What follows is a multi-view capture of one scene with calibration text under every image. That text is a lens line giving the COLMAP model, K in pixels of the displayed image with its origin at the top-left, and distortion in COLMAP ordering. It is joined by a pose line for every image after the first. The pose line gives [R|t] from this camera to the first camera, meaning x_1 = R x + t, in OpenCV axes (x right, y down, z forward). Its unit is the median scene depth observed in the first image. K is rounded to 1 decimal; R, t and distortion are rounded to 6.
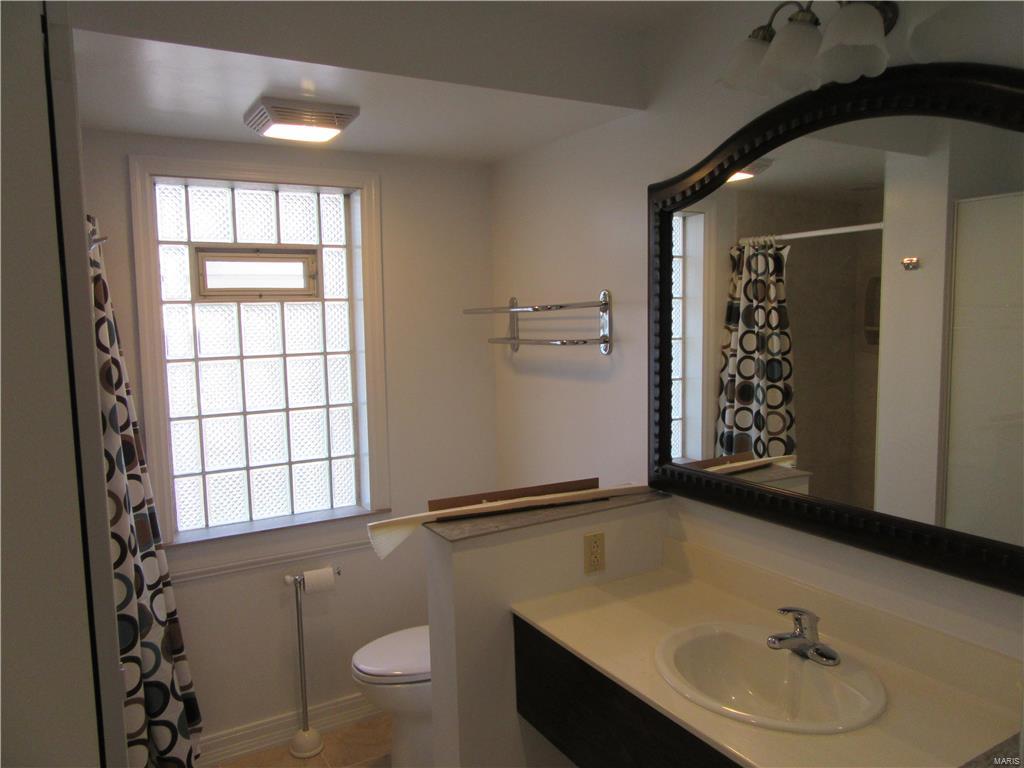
lens RADIAL K [[764.1, 0, 513.5], [0, 764.1, 382.3], [0, 0, 1]] dist [-0.006454, 0.013531]
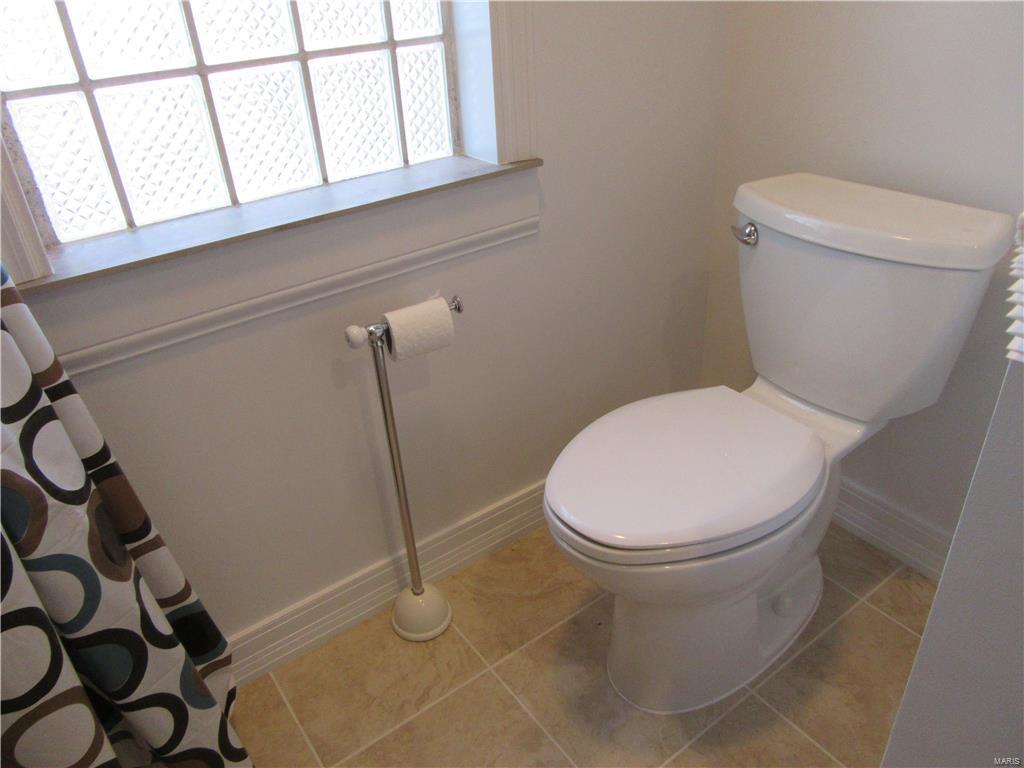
lens RADIAL K [[764.1, 0, 513.7], [0, 764.1, 386.3], [0, 0, 1]] dist [-0.006454, 0.013531]
pose [[0.994154, -0.082830, 0.069253, -0.237848], [0.046738, 0.908380, 0.415524, 0.108409], [-0.097326, -0.409859, 0.906942, 0.584757]]
